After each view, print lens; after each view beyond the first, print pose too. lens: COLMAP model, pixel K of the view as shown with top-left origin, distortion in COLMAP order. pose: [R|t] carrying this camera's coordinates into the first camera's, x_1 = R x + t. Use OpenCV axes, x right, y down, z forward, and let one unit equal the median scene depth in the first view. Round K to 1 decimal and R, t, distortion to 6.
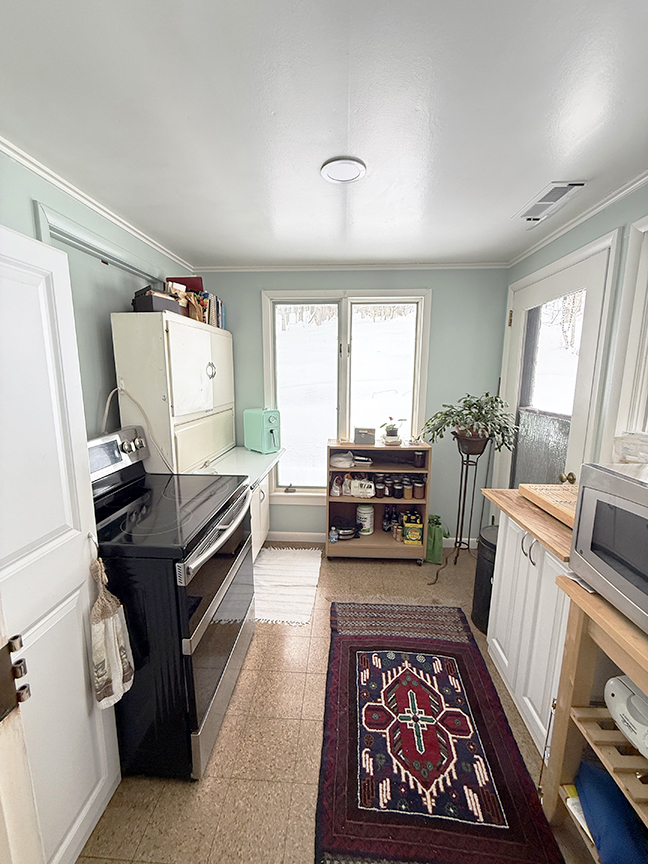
lens RADIAL K [[344.8, 0, 325.0], [0, 344.8, 432.2], [0, 0, 1]] dist [0.002054, 0.000103]
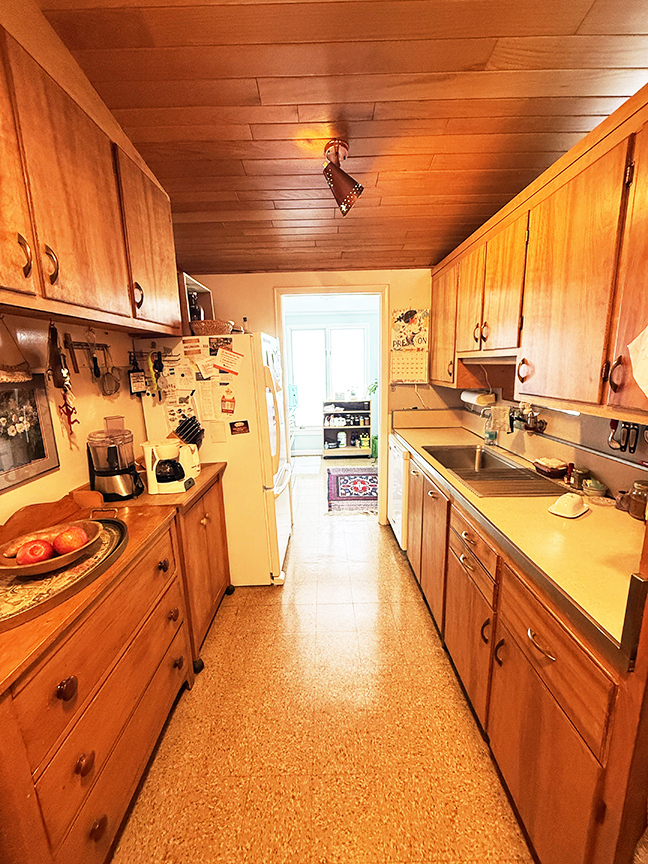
lens RADIAL K [[344.8, 0, 323.6], [0, 344.8, 430.1], [0, 0, 1]] dist [0.002054, 0.000103]
pose [[0.998013, -0.037516, 0.050628, -0.092501], [0.036495, 0.999114, 0.020945, 0.166988], [-0.051369, -0.019056, 0.998498, -1.041438]]
